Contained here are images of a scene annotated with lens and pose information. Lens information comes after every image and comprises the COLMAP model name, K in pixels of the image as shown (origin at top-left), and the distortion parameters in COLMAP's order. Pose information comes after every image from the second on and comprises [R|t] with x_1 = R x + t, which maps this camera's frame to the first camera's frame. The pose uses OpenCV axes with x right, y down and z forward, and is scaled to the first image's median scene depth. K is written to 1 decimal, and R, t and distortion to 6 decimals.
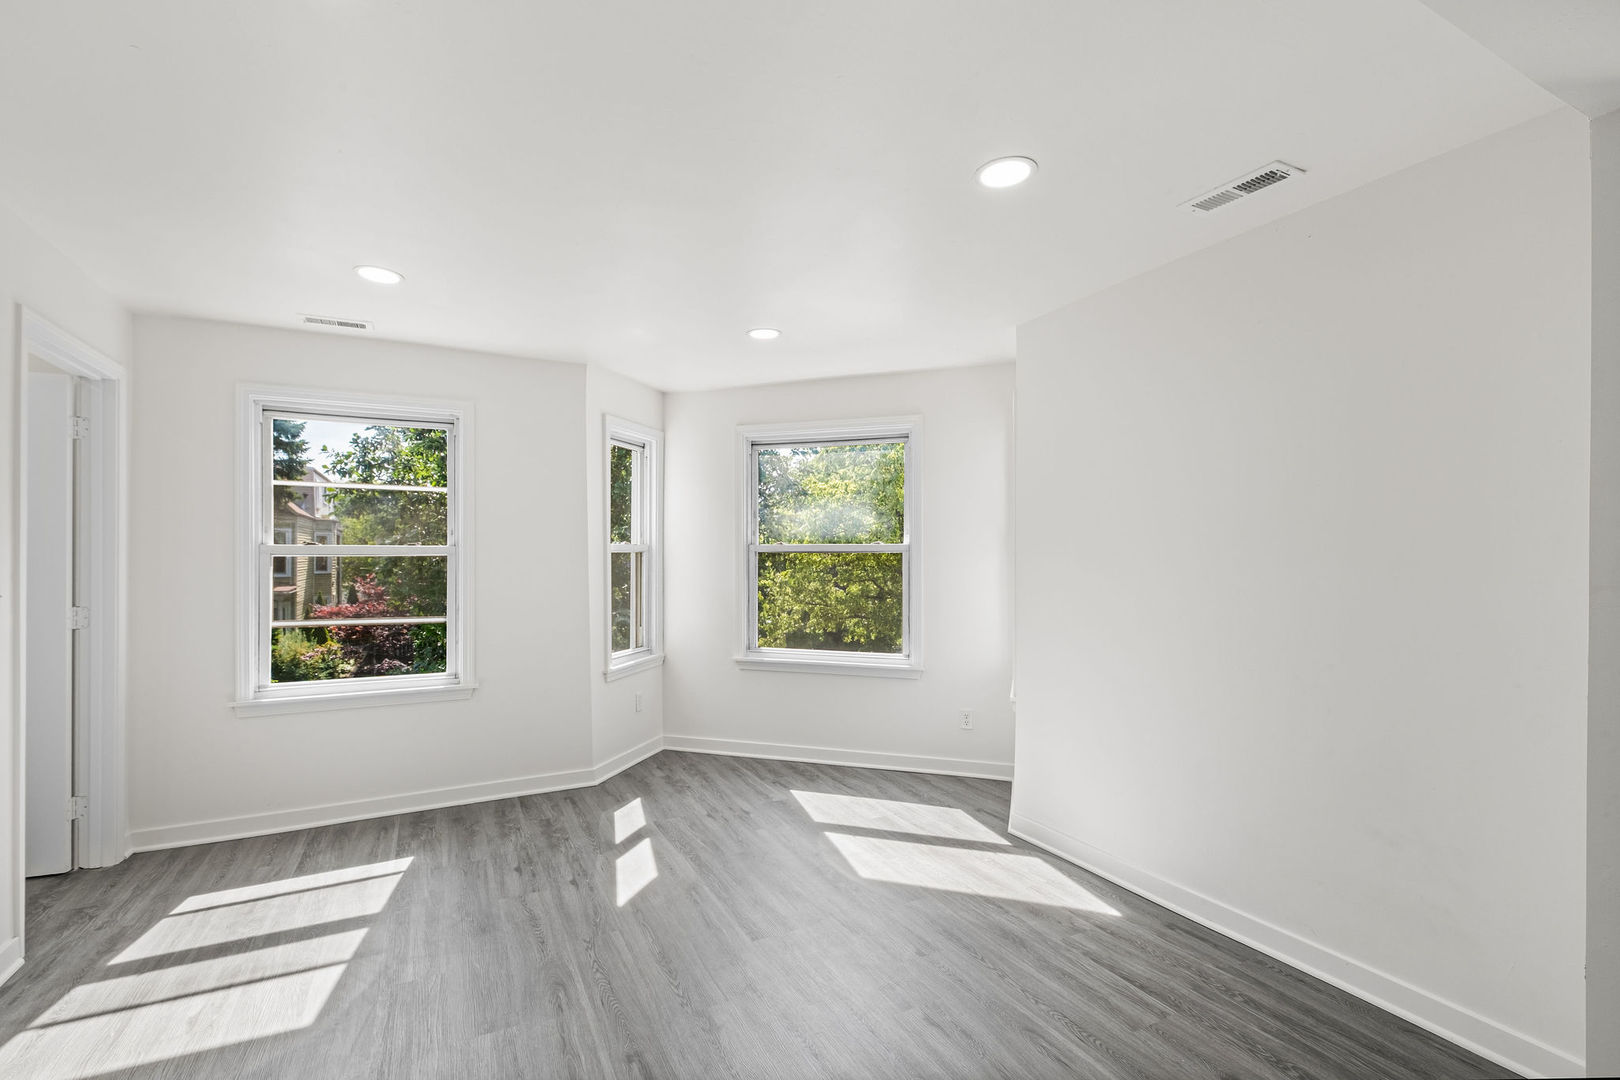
lens RADIAL K [[711.7, 0, 797.0], [0, 711.7, 553.7], [0, 0, 1]] dist [0.002355, -0.003744]
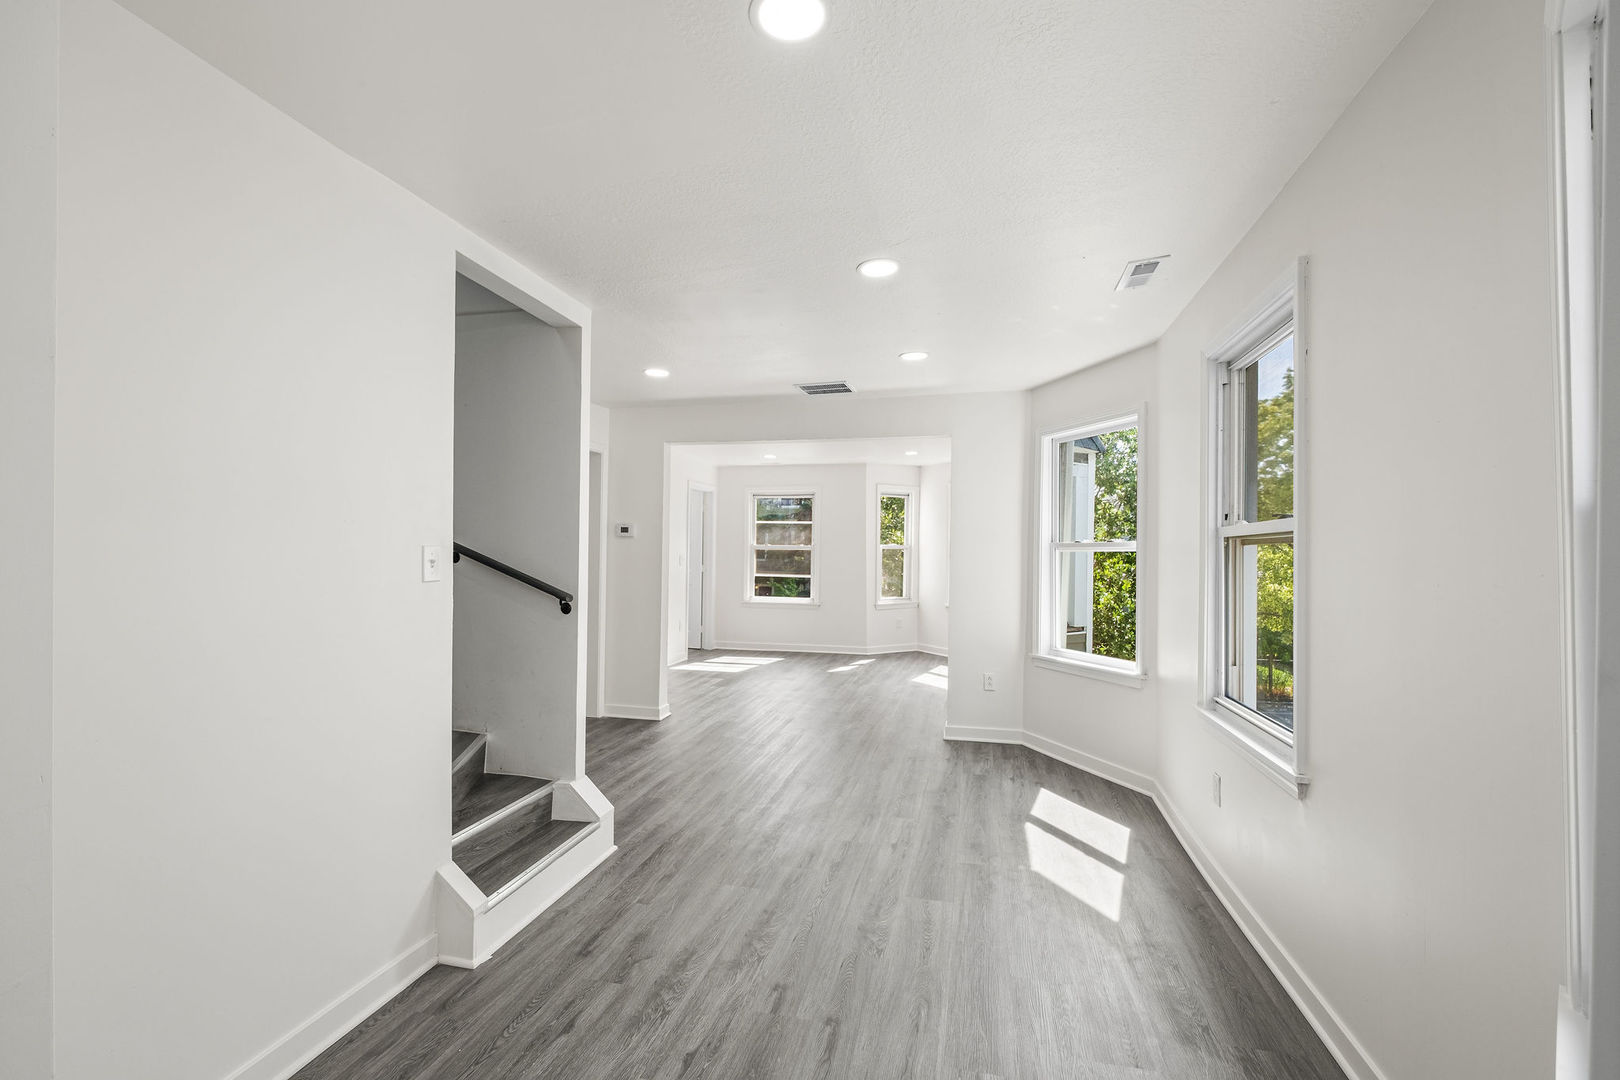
lens RADIAL K [[711.7, 0, 813.7], [0, 711.7, 542.8], [0, 0, 1]] dist [0.002355, -0.003744]
pose [[0.763809, 0.001587, -0.645441, 1.112192], [-0.007225, 0.999955, -0.006091, -0.006912], [0.645402, 0.009316, 0.763786, -0.871167]]
